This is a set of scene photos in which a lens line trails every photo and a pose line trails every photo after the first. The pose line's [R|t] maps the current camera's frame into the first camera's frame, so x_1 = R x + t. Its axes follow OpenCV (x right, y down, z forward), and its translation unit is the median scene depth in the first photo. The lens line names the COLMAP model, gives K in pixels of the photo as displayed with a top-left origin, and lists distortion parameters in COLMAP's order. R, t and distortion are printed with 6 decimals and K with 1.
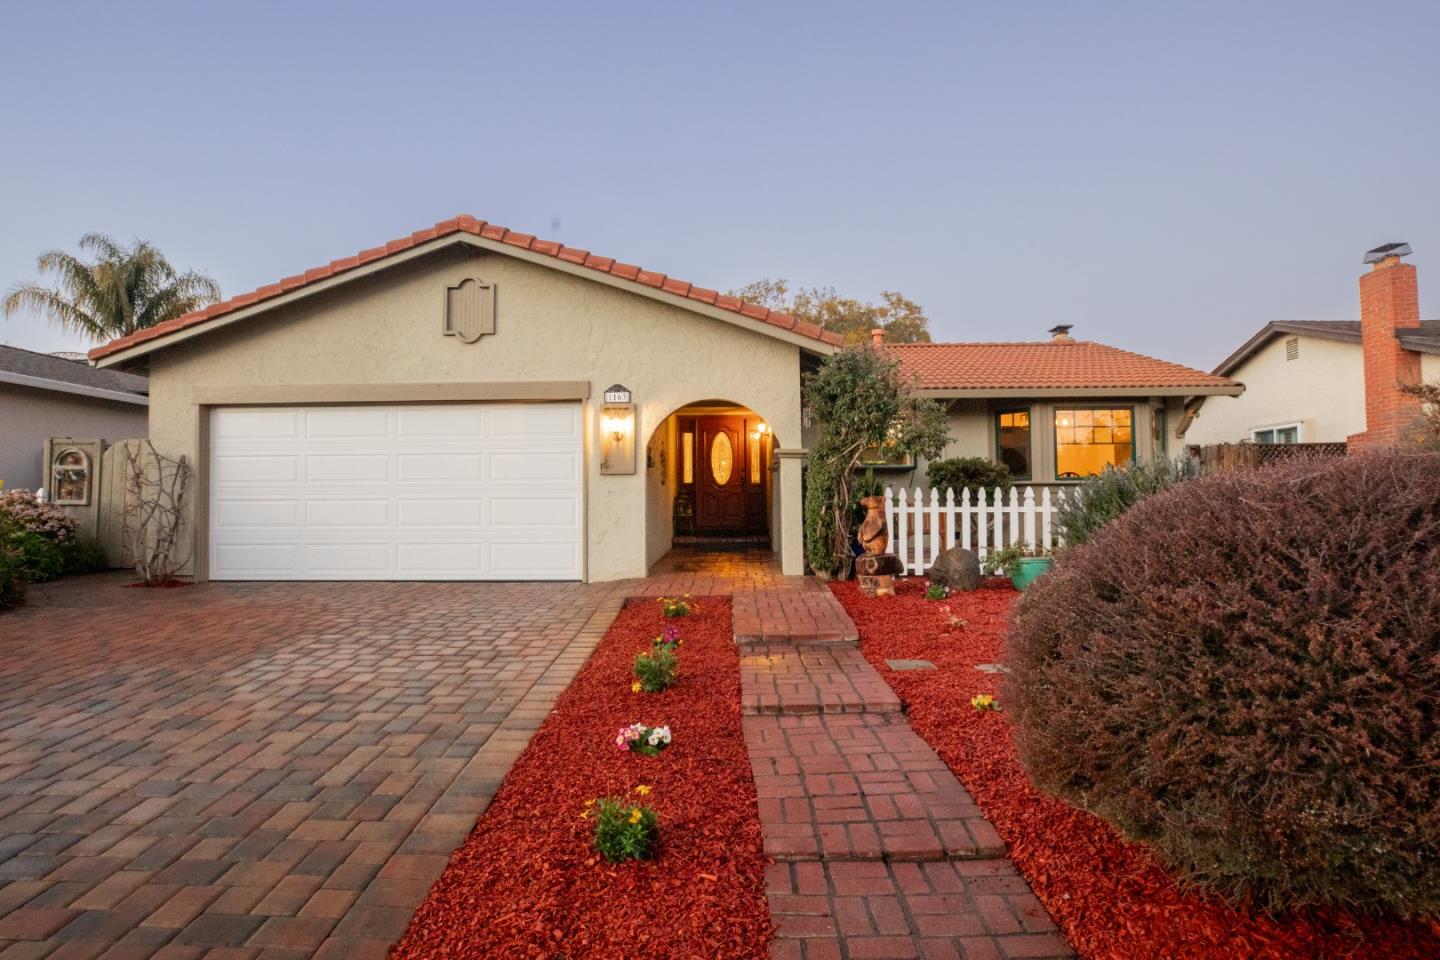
lens RADIAL K [[661.4, 0, 719.0], [0, 661.4, 479.0], [0, 0, 1]] dist [-0.036134, 0.007517]
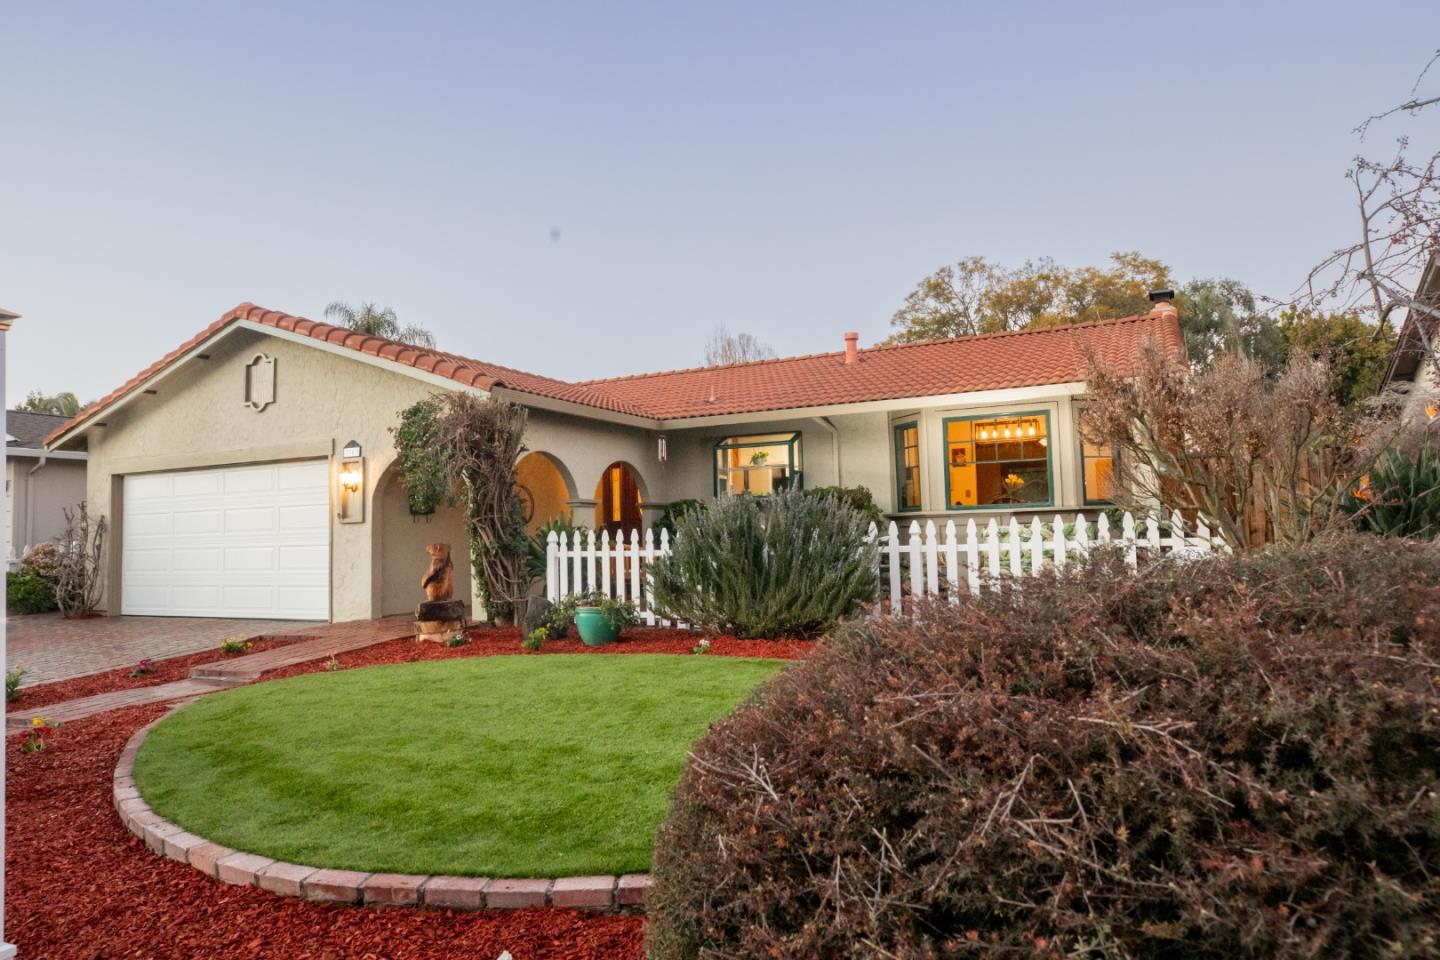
lens RADIAL K [[767.3, 0, 666.3], [0, 767.3, 476.8], [0, 0, 1]] dist [-0.013682, 0.002096]
pose [[0.926916, -0.046405, -0.372388, 0.786148], [0.030184, 0.998329, -0.049274, -0.005382], [0.374053, 0.034432, 0.926768, 0.028730]]
